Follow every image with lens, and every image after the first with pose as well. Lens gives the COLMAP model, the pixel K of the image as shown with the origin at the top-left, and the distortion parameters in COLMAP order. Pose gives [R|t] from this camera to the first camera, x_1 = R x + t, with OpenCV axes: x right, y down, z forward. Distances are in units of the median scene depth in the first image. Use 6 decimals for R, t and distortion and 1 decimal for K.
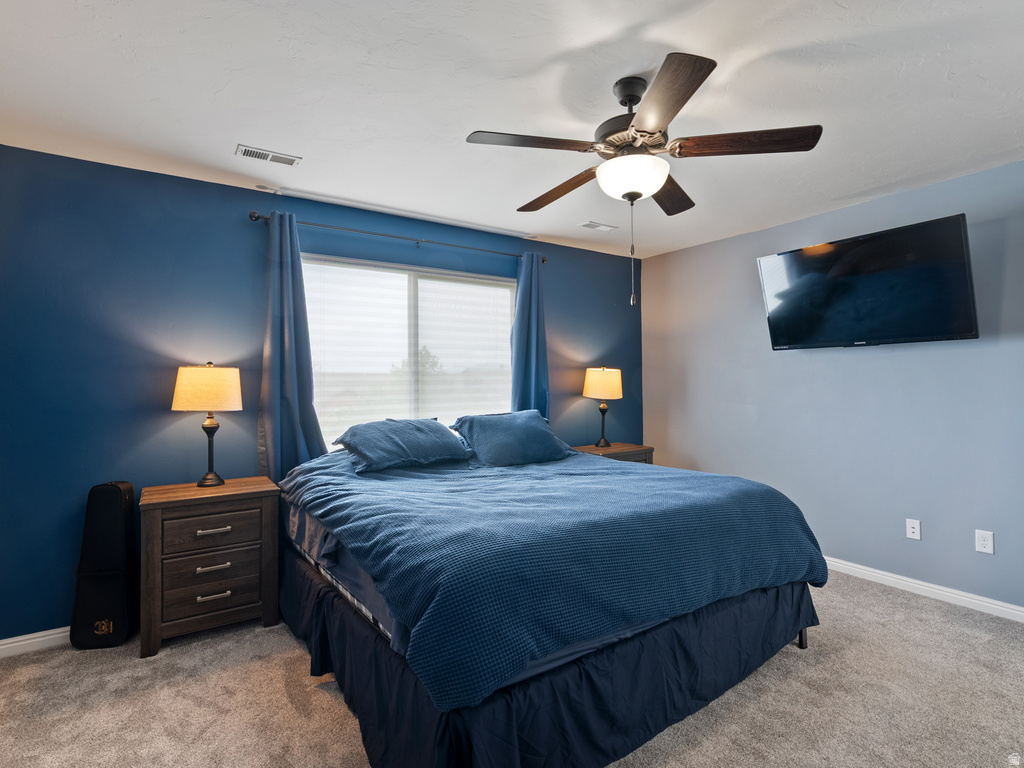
lens RADIAL K [[516.4, 0, 513.3], [0, 516.4, 379.1], [0, 0, 1]] dist [-0.000185, 0.001923]
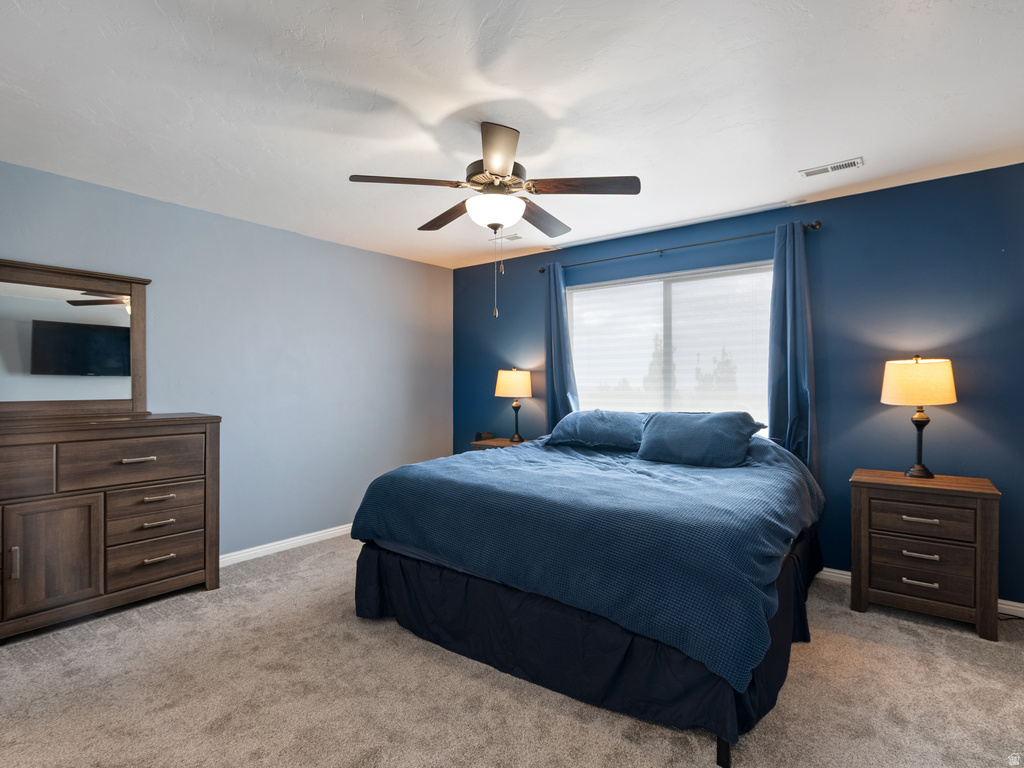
lens RADIAL K [[512.7, 0, 518.4], [0, 512.7, 395.9], [0, 0, 1]] dist [-0.003116, 0.000179]
pose [[0.334838, 0.032828, -0.941704, 0.888133], [0.007938, 0.999259, 0.037657, -0.003808], [0.942242, -0.020084, 0.334330, 0.415128]]
